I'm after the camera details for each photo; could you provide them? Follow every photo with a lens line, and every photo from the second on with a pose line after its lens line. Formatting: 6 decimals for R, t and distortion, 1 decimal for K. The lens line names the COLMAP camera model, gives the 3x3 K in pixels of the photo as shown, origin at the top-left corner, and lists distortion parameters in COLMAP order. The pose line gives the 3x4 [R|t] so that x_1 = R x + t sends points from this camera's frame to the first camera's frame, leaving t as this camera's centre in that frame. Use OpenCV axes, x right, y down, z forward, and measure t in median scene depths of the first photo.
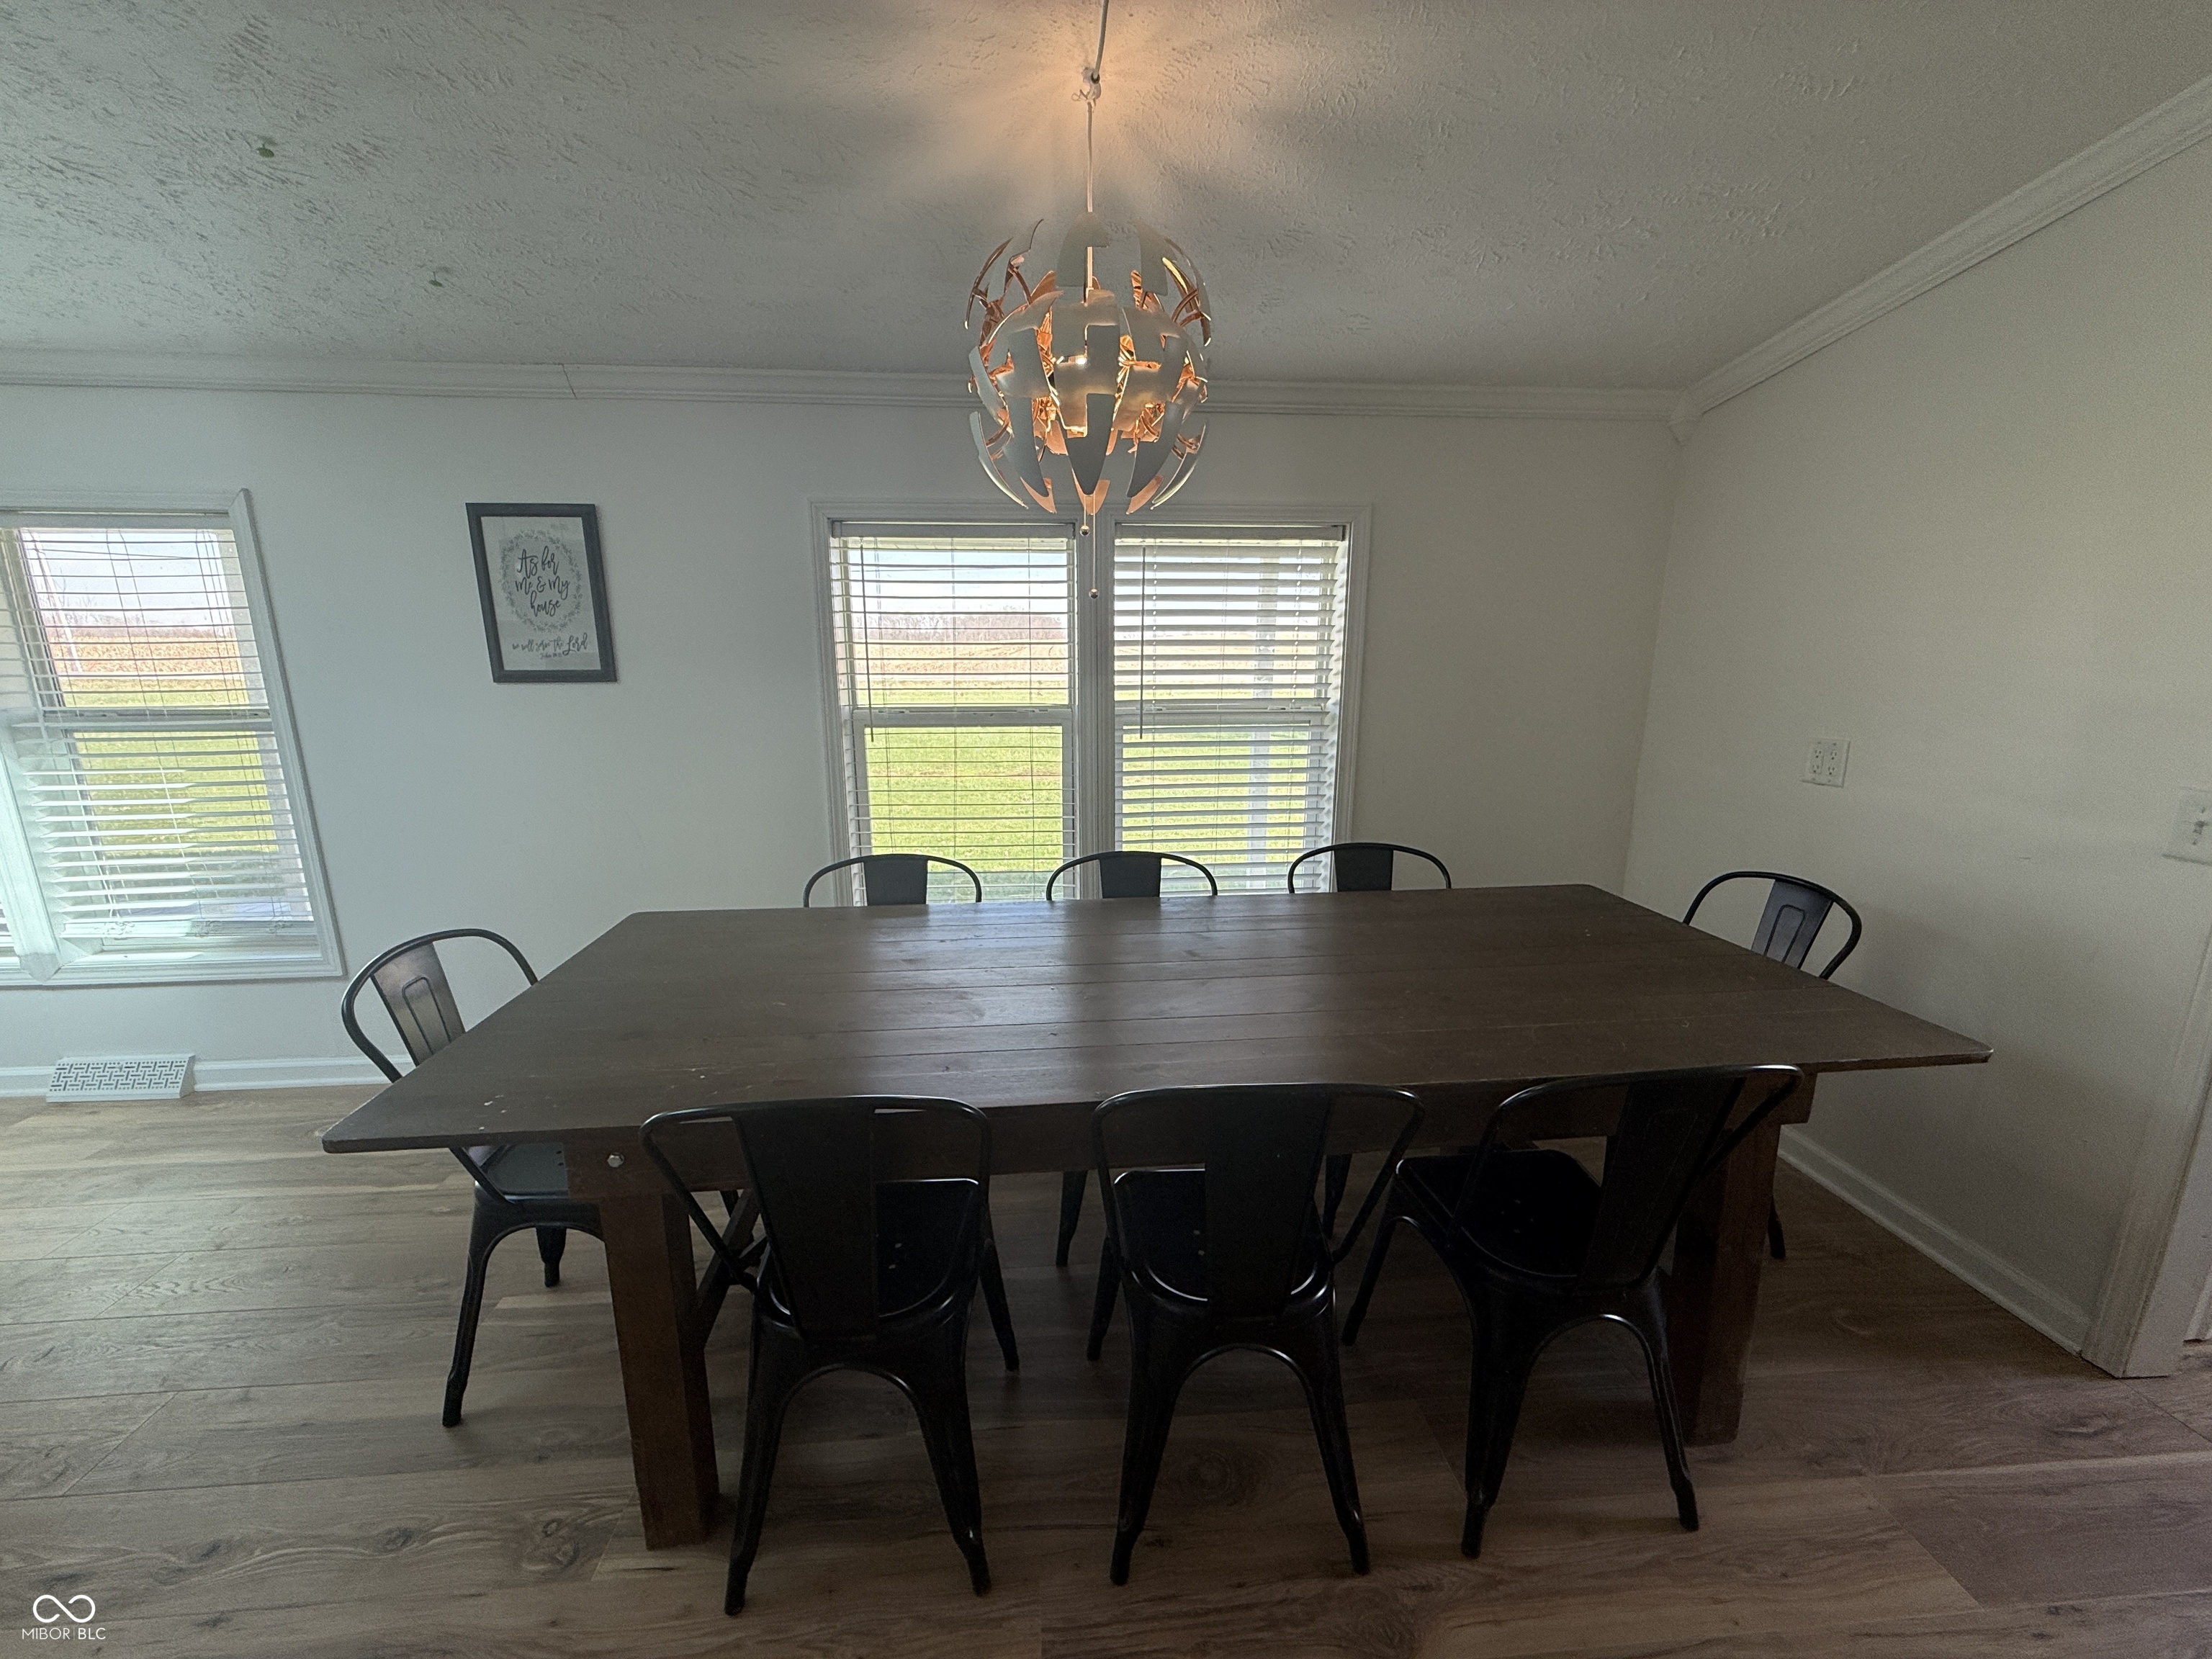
lens RADIAL K [[883.4, 0, 1094.0], [0, 883.4, 833.4], [0, 0, 1]] dist [-0.000810, 0.000381]
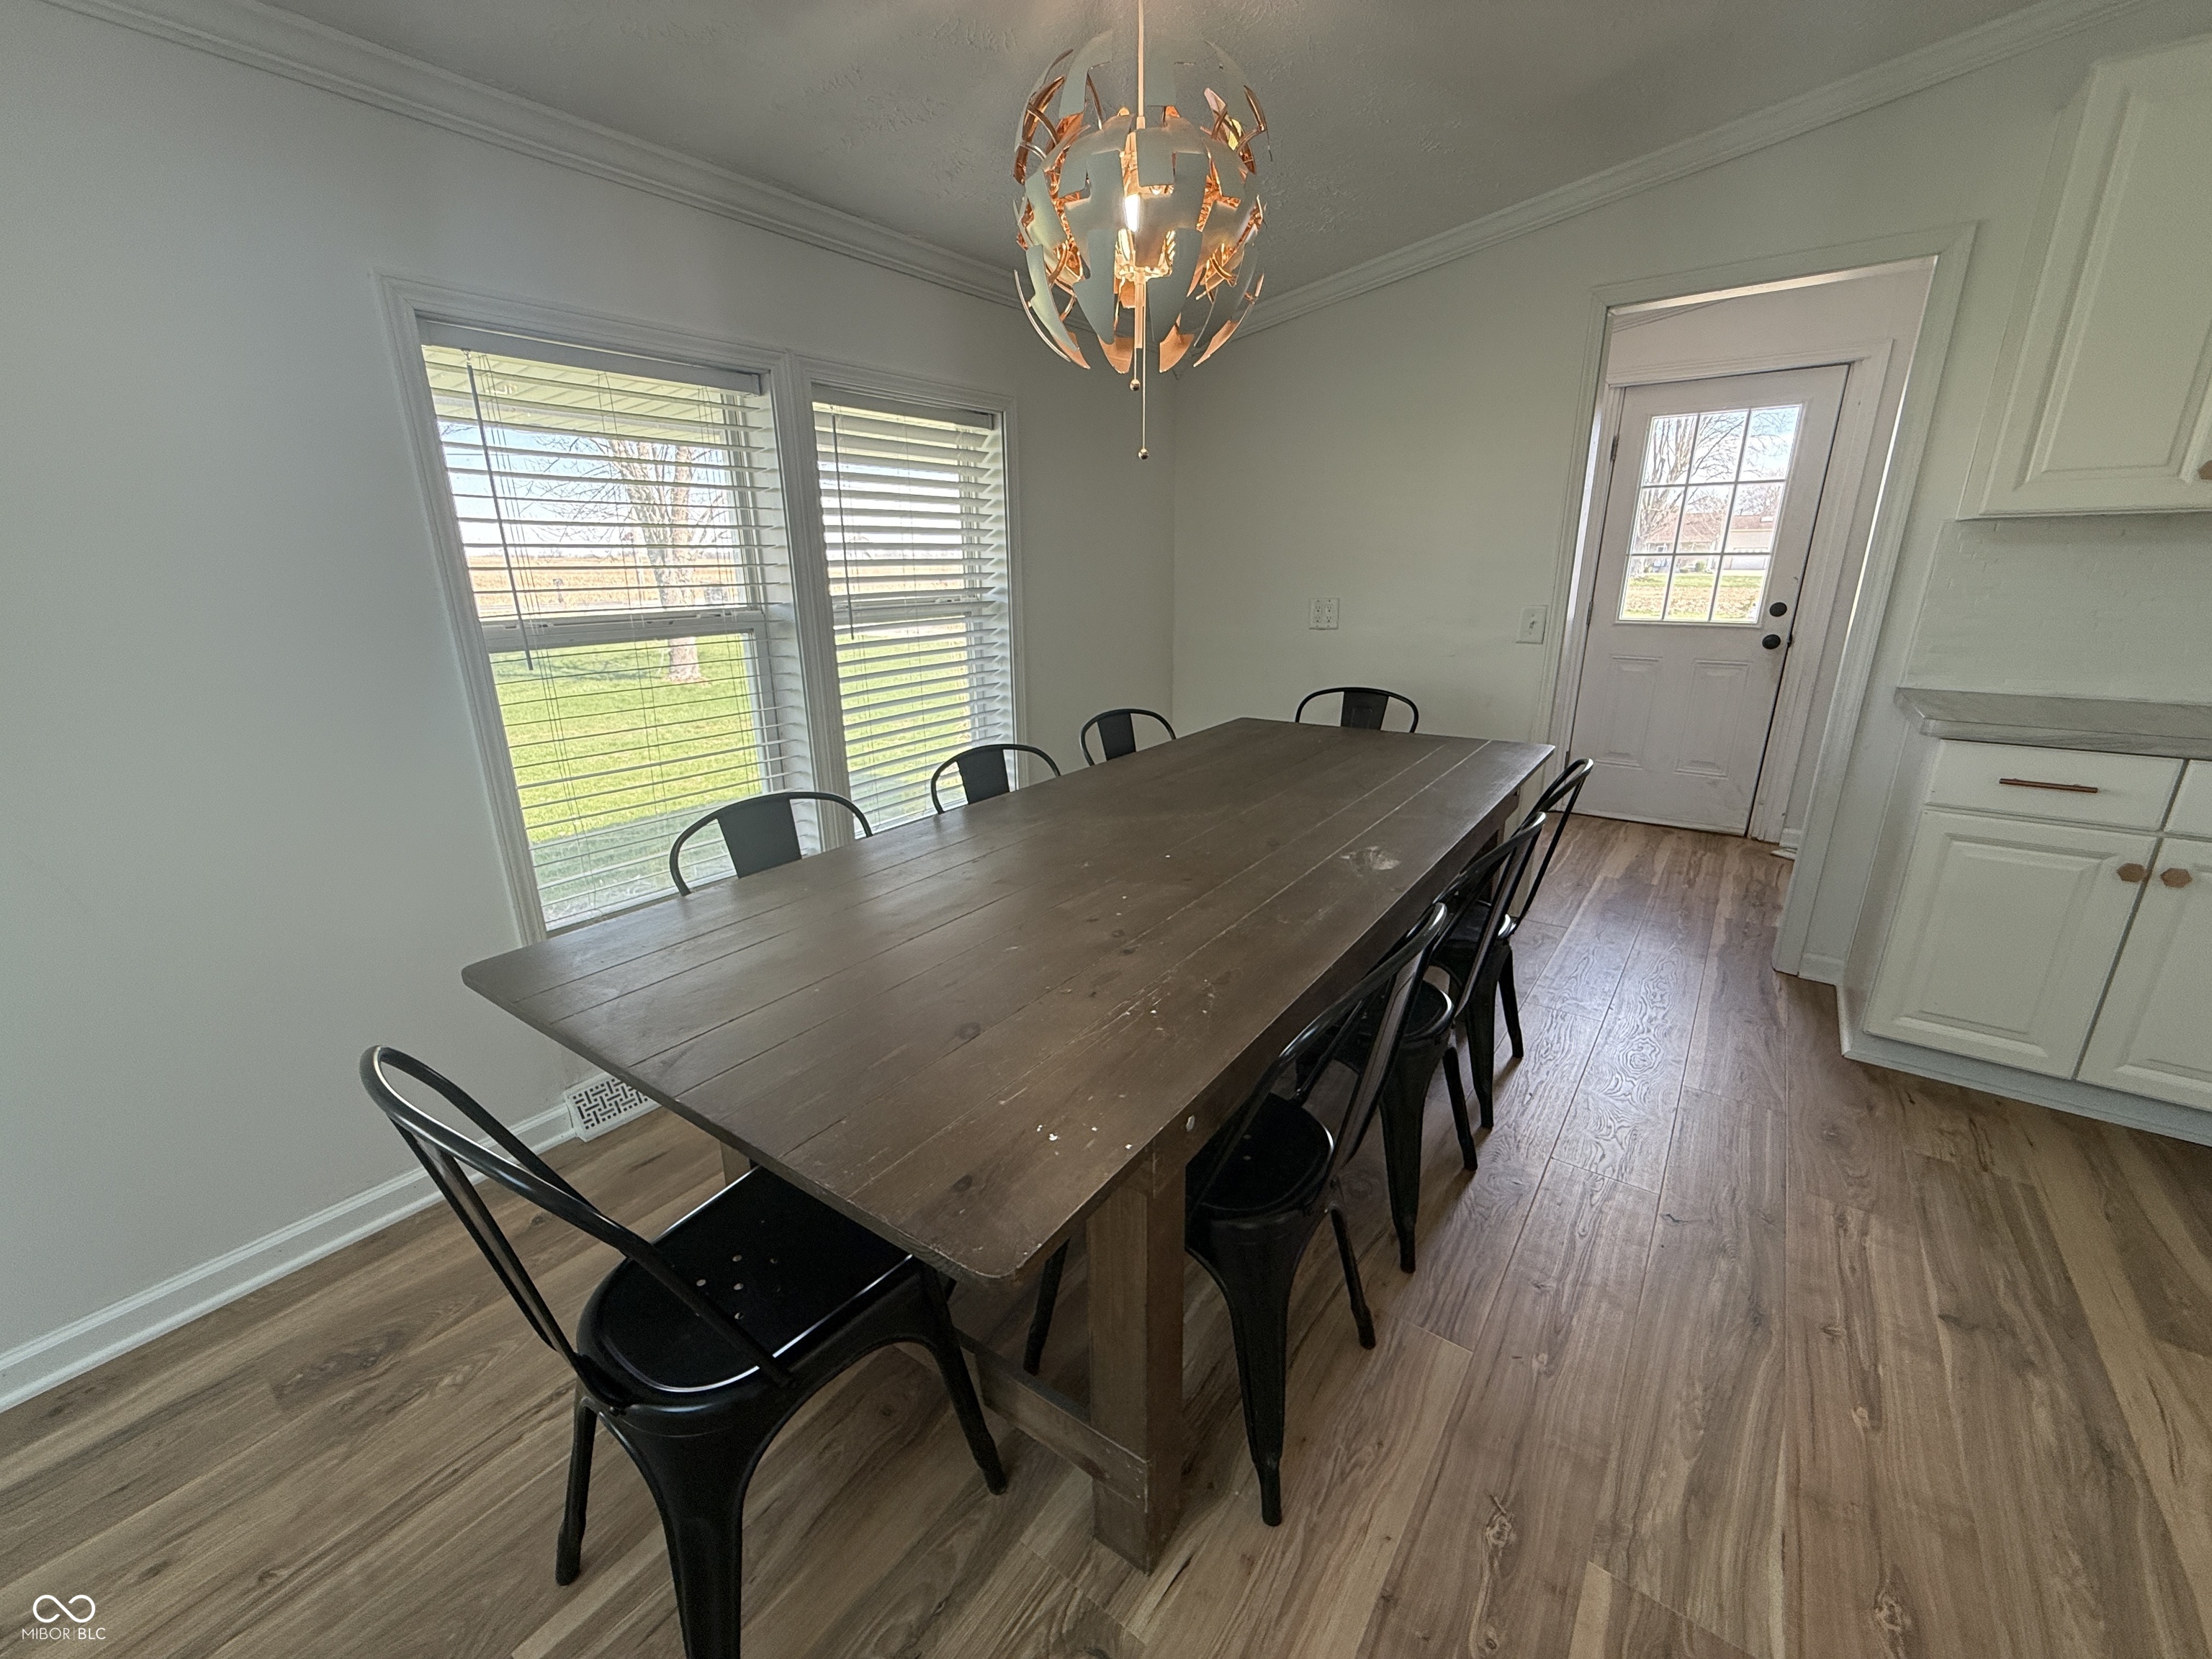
lens RADIAL K [[883.4, 0, 1099.0], [0, 883.4, 838.7], [0, 0, 1]] dist [-0.000810, 0.000381]
pose [[0.657206, -0.234344, 0.716354, -0.475201], [0.169807, 0.972037, 0.162201, -0.013794], [-0.734333, 0.015042, 0.678622, 0.215705]]
